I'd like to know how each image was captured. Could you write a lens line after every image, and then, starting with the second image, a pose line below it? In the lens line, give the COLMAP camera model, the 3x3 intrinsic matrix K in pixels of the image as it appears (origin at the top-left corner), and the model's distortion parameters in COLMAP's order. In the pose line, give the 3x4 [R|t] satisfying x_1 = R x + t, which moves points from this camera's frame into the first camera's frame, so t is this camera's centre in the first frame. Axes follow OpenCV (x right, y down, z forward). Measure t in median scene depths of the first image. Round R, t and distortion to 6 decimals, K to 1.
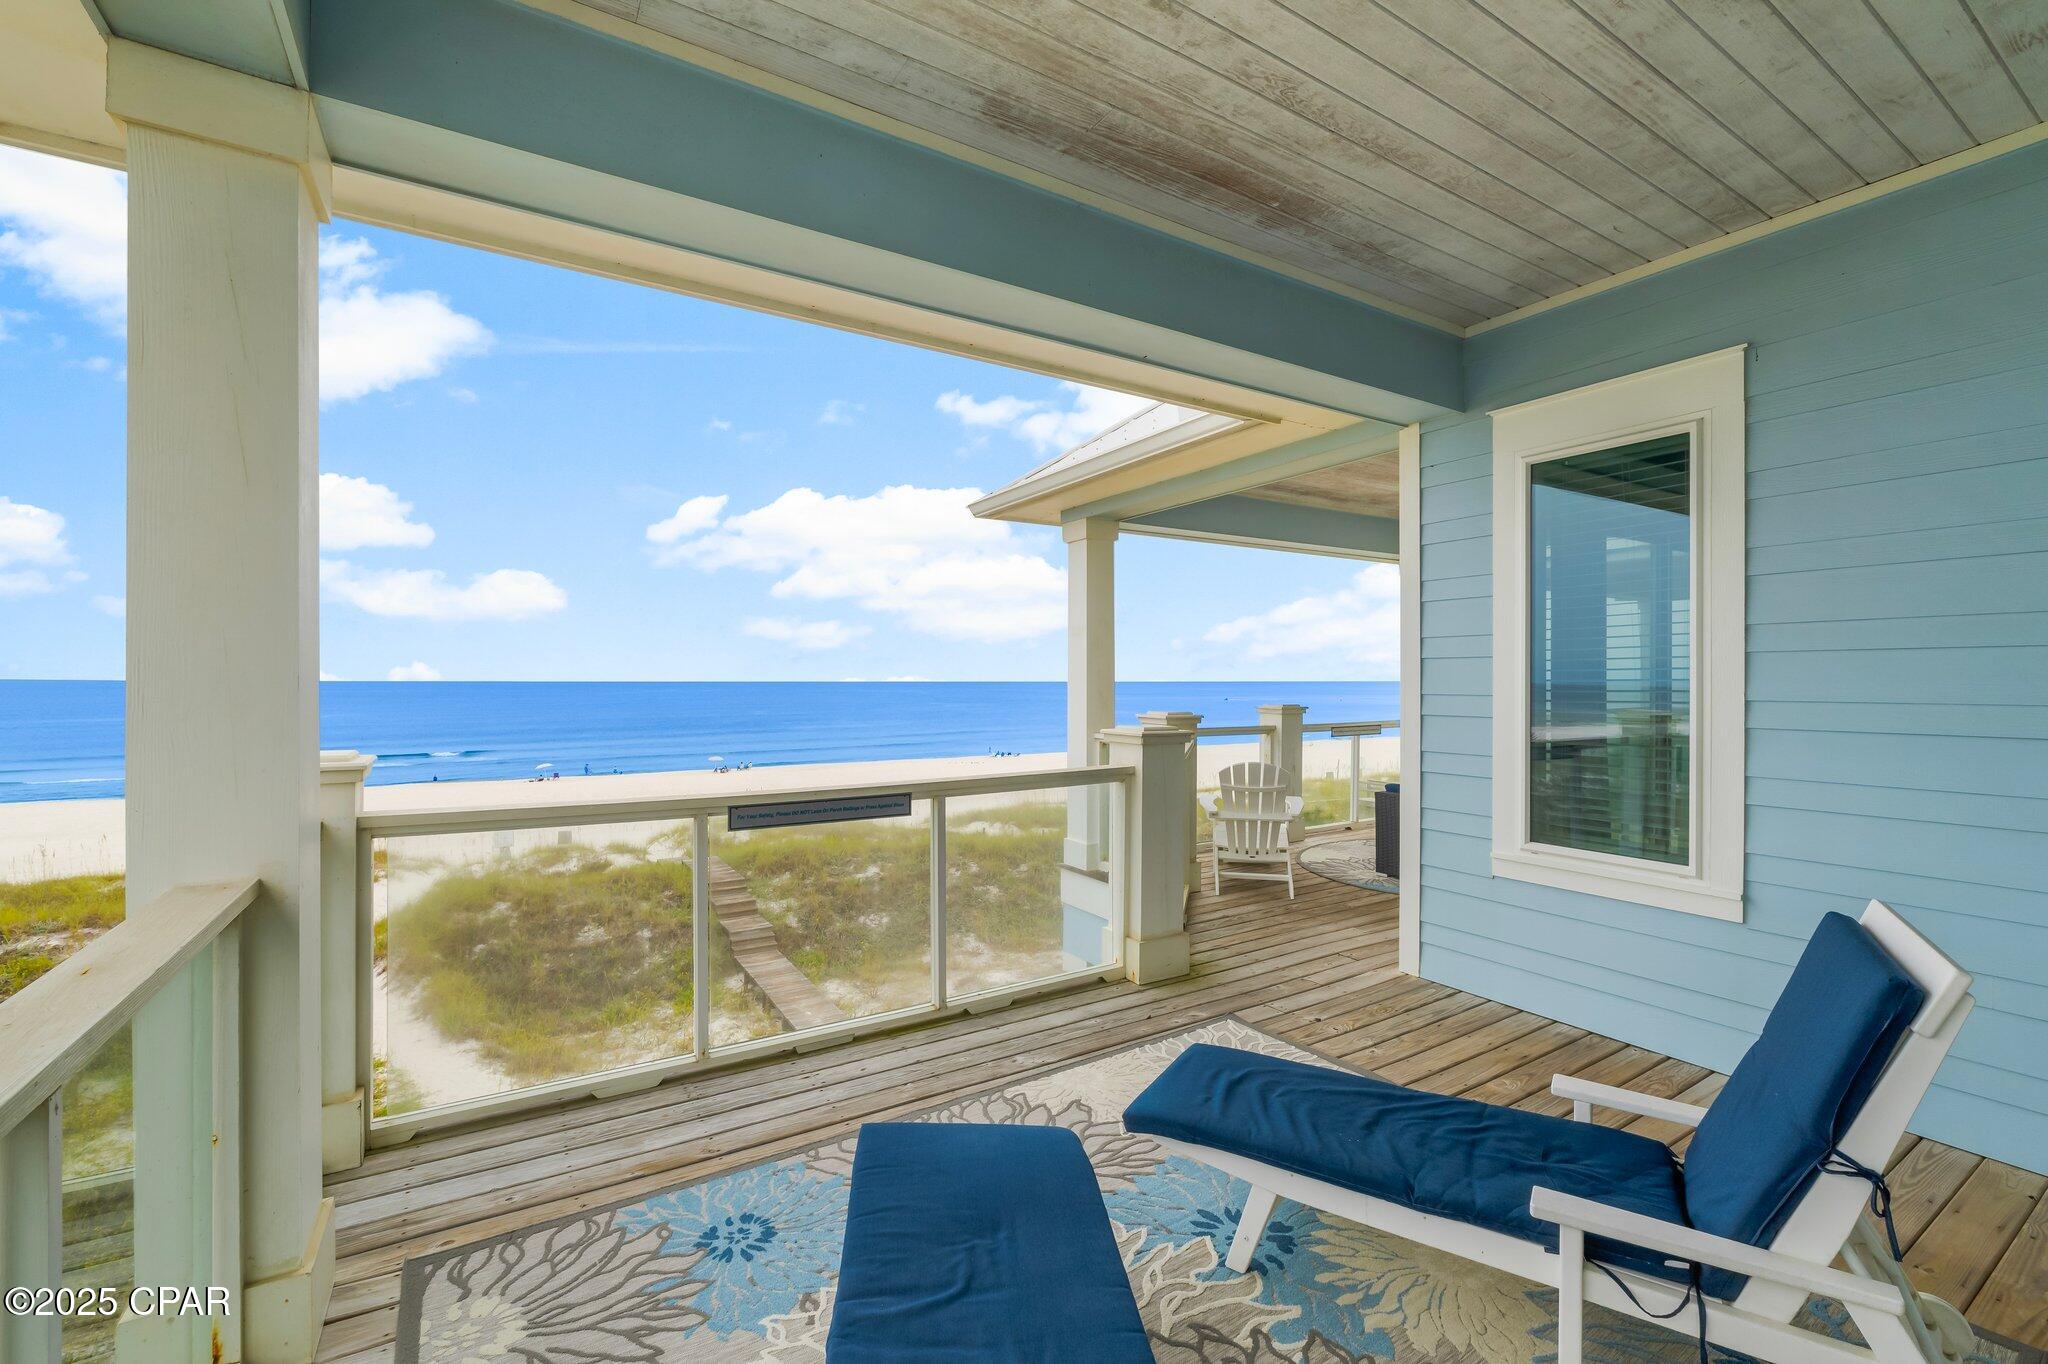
lens RADIAL K [[857.4, 0, 1024.0], [0, 857.4, 682.0], [0, 0, 1]] dist [-0.009329, -0.000438]
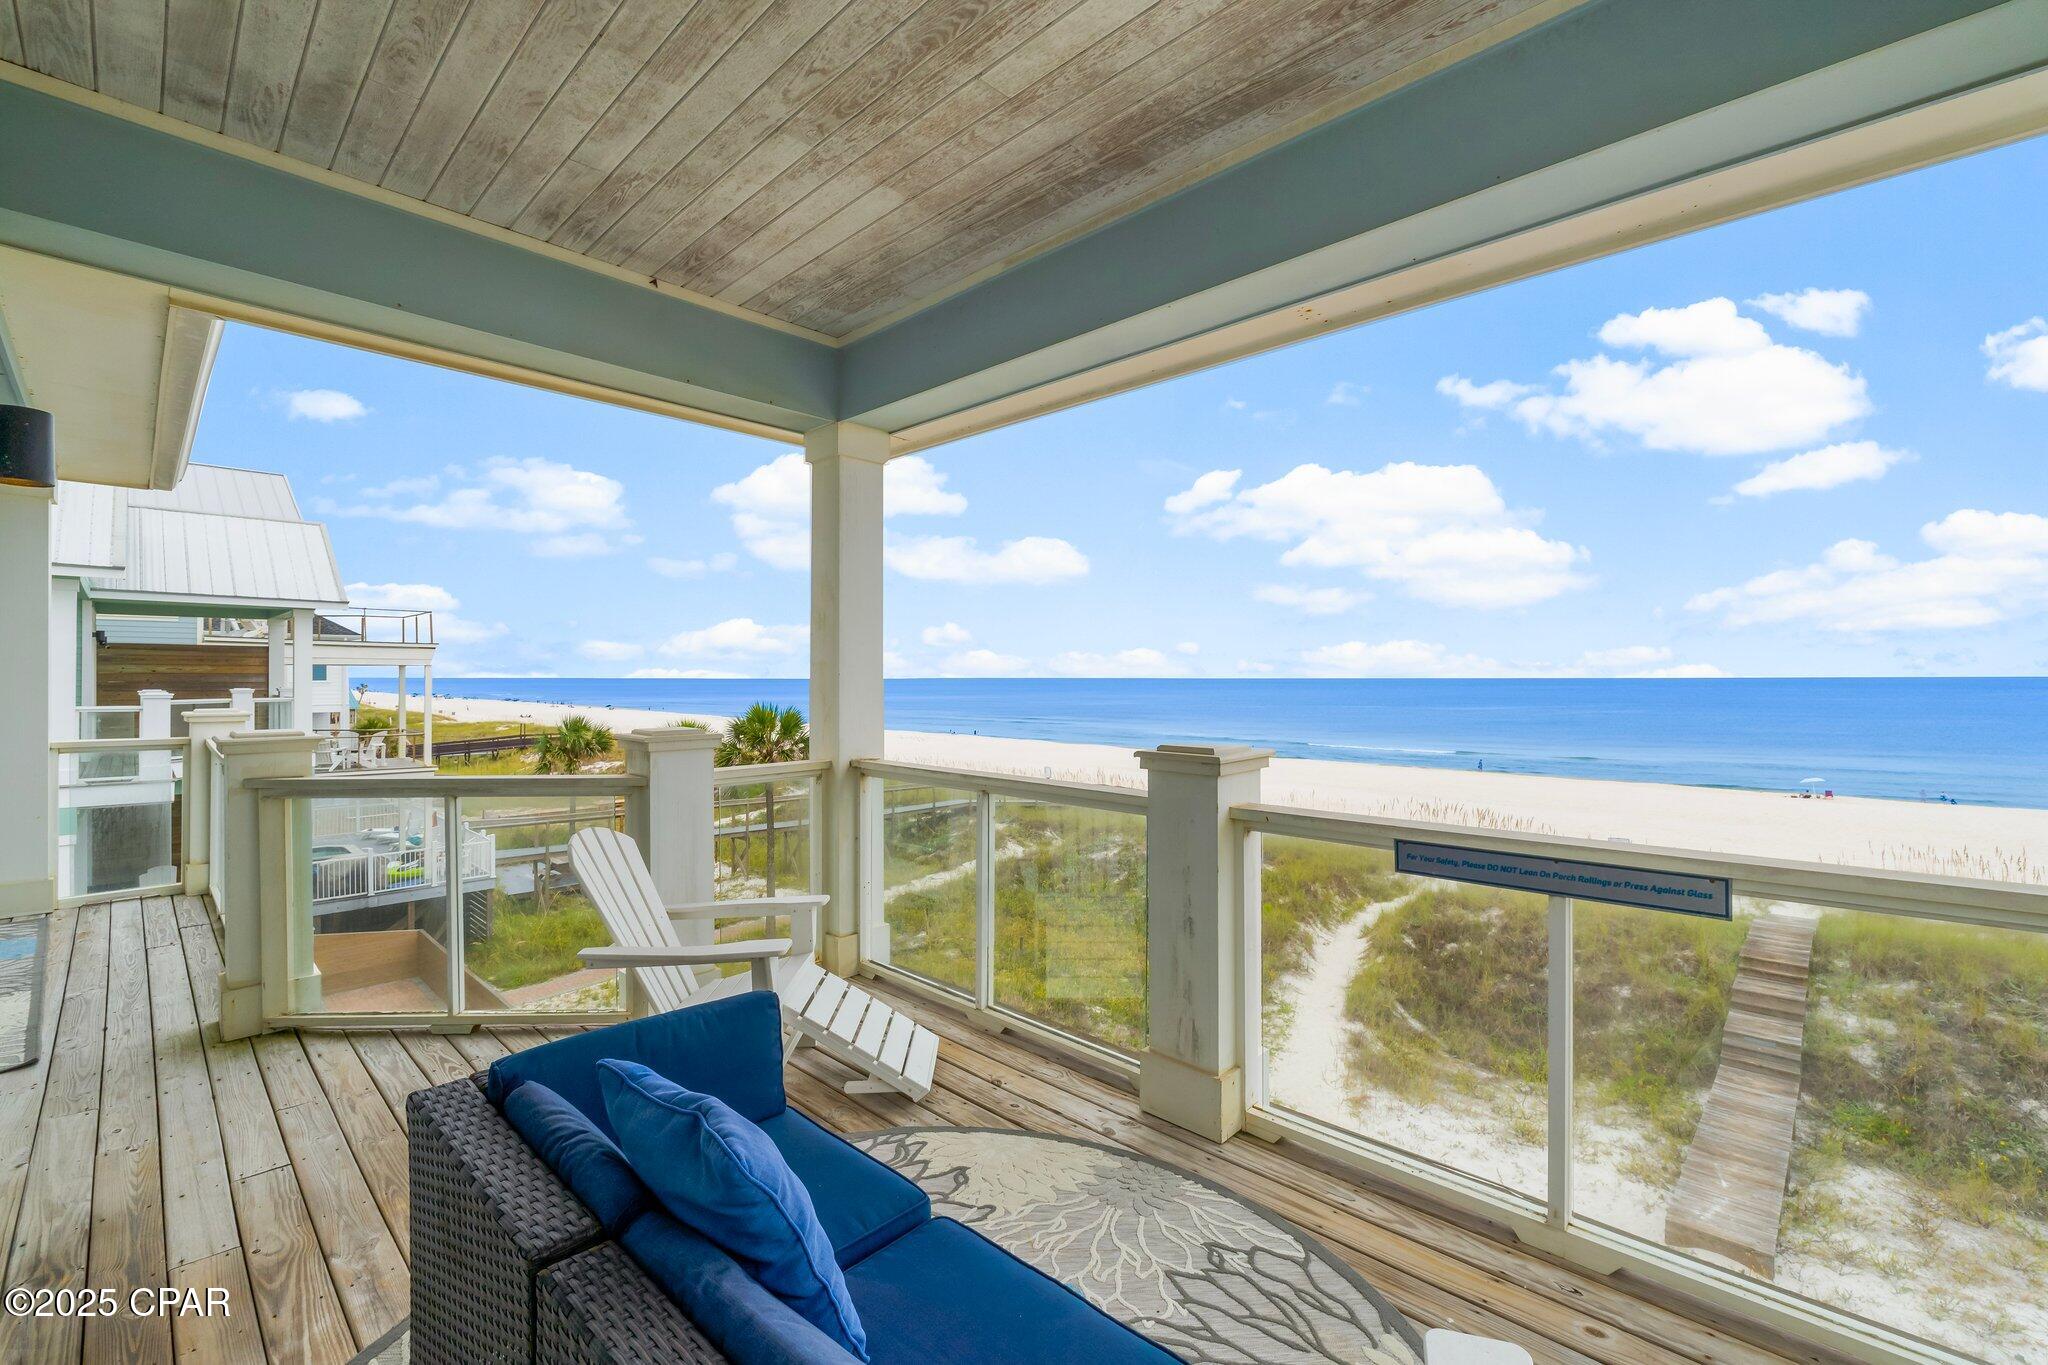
lens RADIAL K [[857.4, 0, 1024.0], [0, 857.4, 682.5], [0, 0, 1]] dist [-0.009329, -0.000438]
pose [[0.258245, 0.002779, -0.966075, 0.199446], [0.000734, 0.999995, 0.003073, -0.000308], [0.966079, -0.001503, 0.258242, 0.261695]]
